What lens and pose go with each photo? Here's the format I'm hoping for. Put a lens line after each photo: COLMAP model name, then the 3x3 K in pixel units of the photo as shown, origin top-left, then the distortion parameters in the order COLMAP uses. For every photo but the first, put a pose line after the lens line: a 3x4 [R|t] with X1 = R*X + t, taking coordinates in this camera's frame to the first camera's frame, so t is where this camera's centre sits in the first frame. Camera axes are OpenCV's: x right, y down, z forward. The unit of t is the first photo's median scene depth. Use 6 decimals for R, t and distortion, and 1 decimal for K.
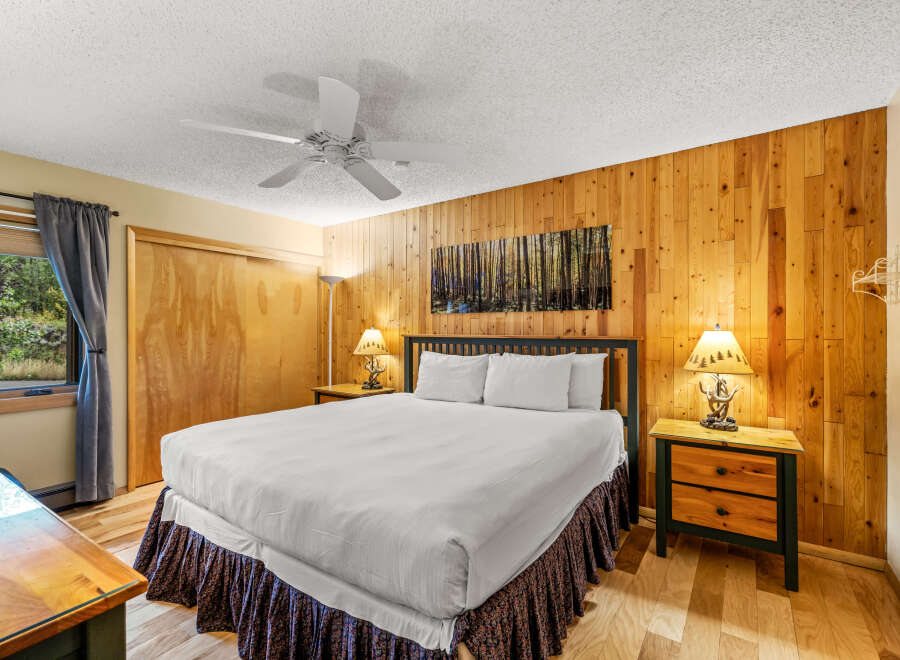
lens RADIAL K [[424.9, 0, 445.1], [0, 424.9, 326.1], [0, 0, 1]] dist [-0.005355, 0.001433]
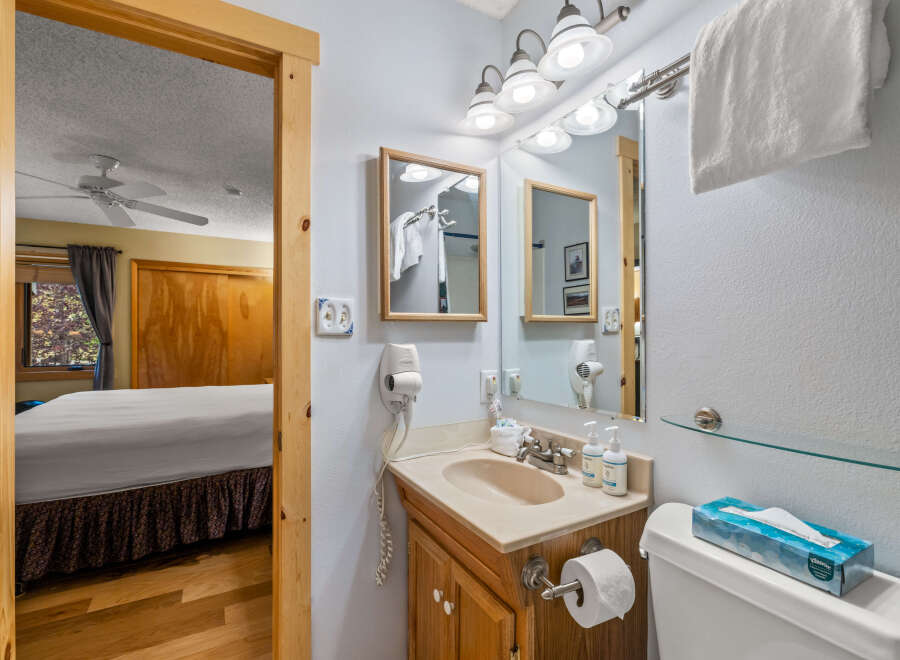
lens RADIAL K [[424.9, 0, 451.2], [0, 424.9, 330.5], [0, 0, 1]] dist [-0.005355, 0.001433]
pose [[0.901005, -0.001855, -0.433805, 1.225504], [-0.001423, 0.999973, -0.007232, 0.026780], [0.433807, 0.007133, 0.900978, 0.216170]]
